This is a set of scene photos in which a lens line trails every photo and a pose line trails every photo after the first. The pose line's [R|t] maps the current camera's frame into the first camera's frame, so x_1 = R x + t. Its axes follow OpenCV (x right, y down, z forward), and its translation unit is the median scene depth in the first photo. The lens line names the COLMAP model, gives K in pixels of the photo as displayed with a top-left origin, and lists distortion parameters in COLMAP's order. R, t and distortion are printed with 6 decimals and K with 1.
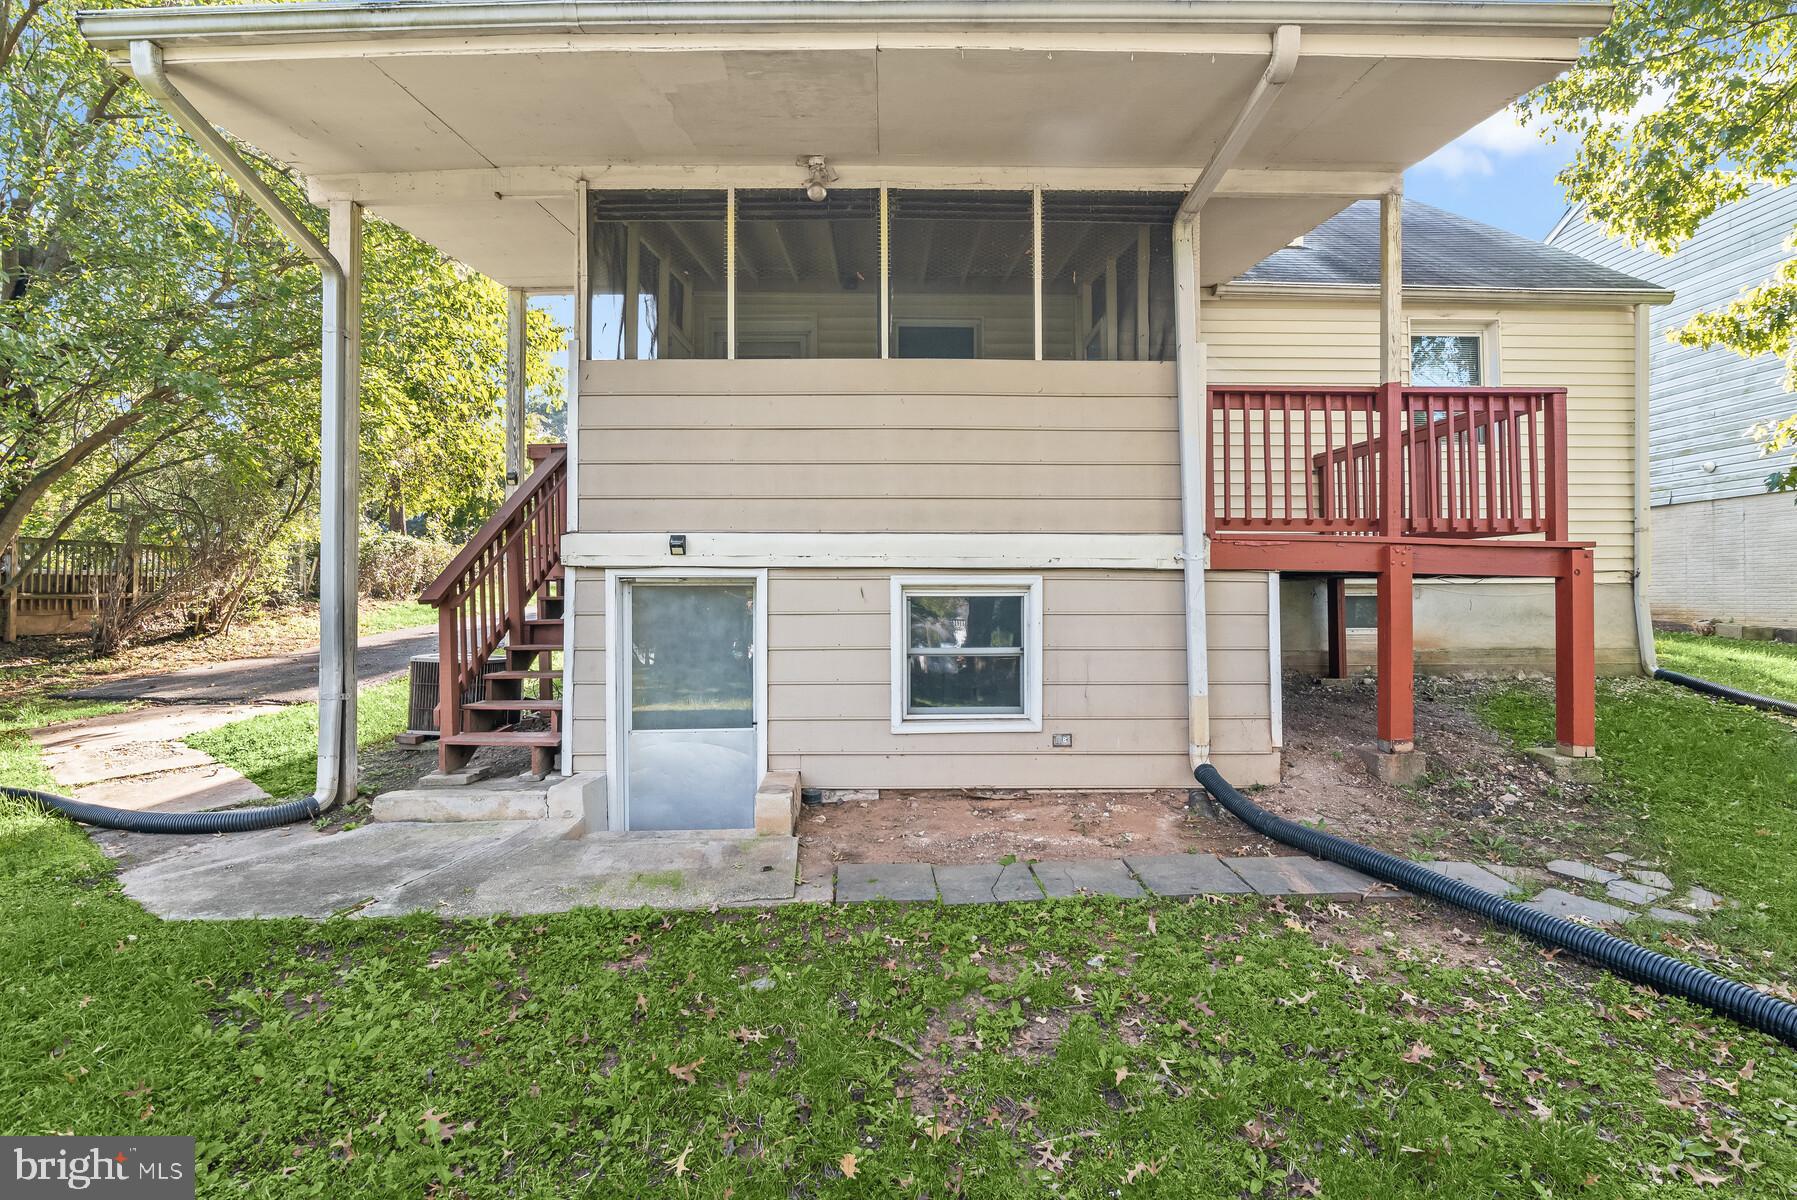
lens RADIAL K [[841.1, 0, 898.5], [0, 841.1, 600.0], [0, 0, 1]] dist [-0.015103, -0.000573]
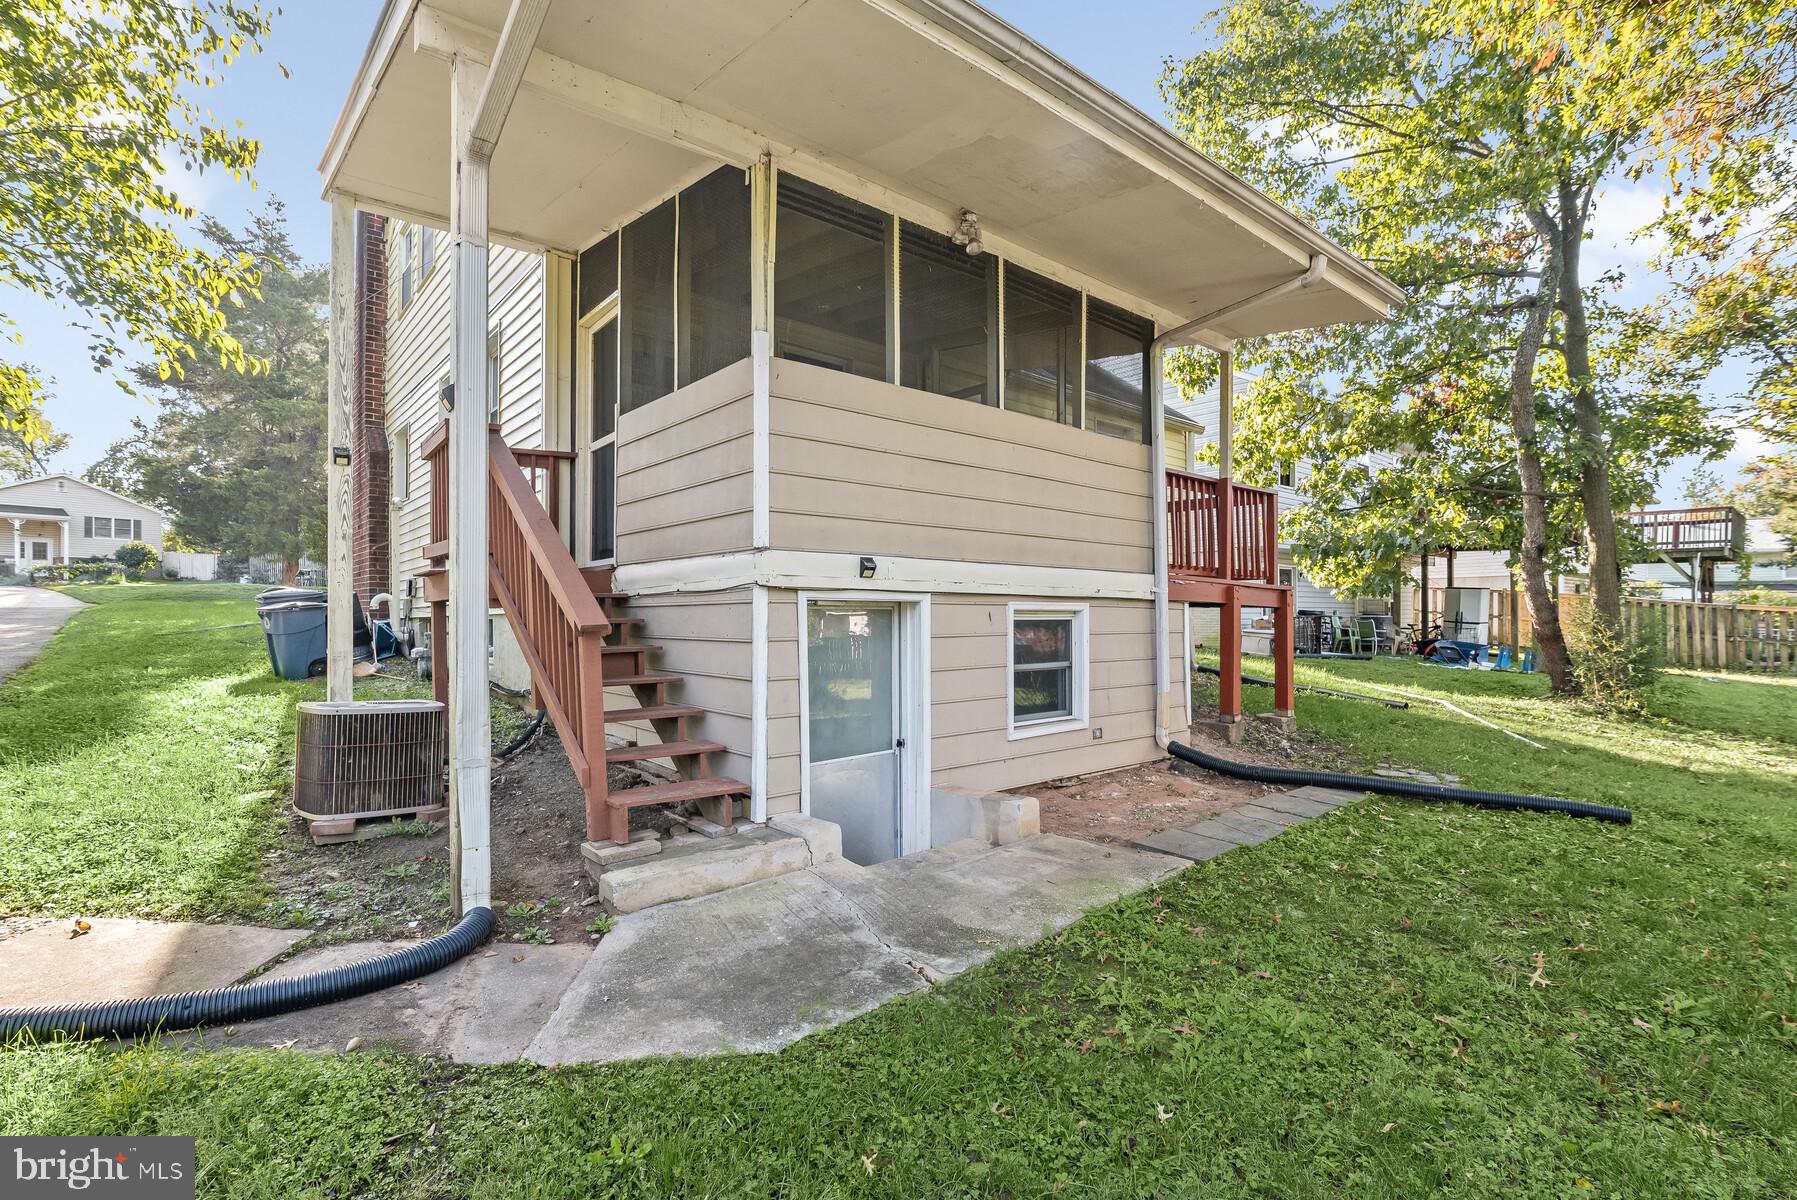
lens RADIAL K [[851.3, 0, 874.5], [0, 851.3, 618.7], [0, 0, 1]] dist [0.002906, -0.000669]
pose [[0.765333, 0.000309, 0.643635, -0.888924], [0.001189, 0.999998, -0.001894, -0.003833], [-0.643634, 0.002214, 0.765330, 0.234445]]
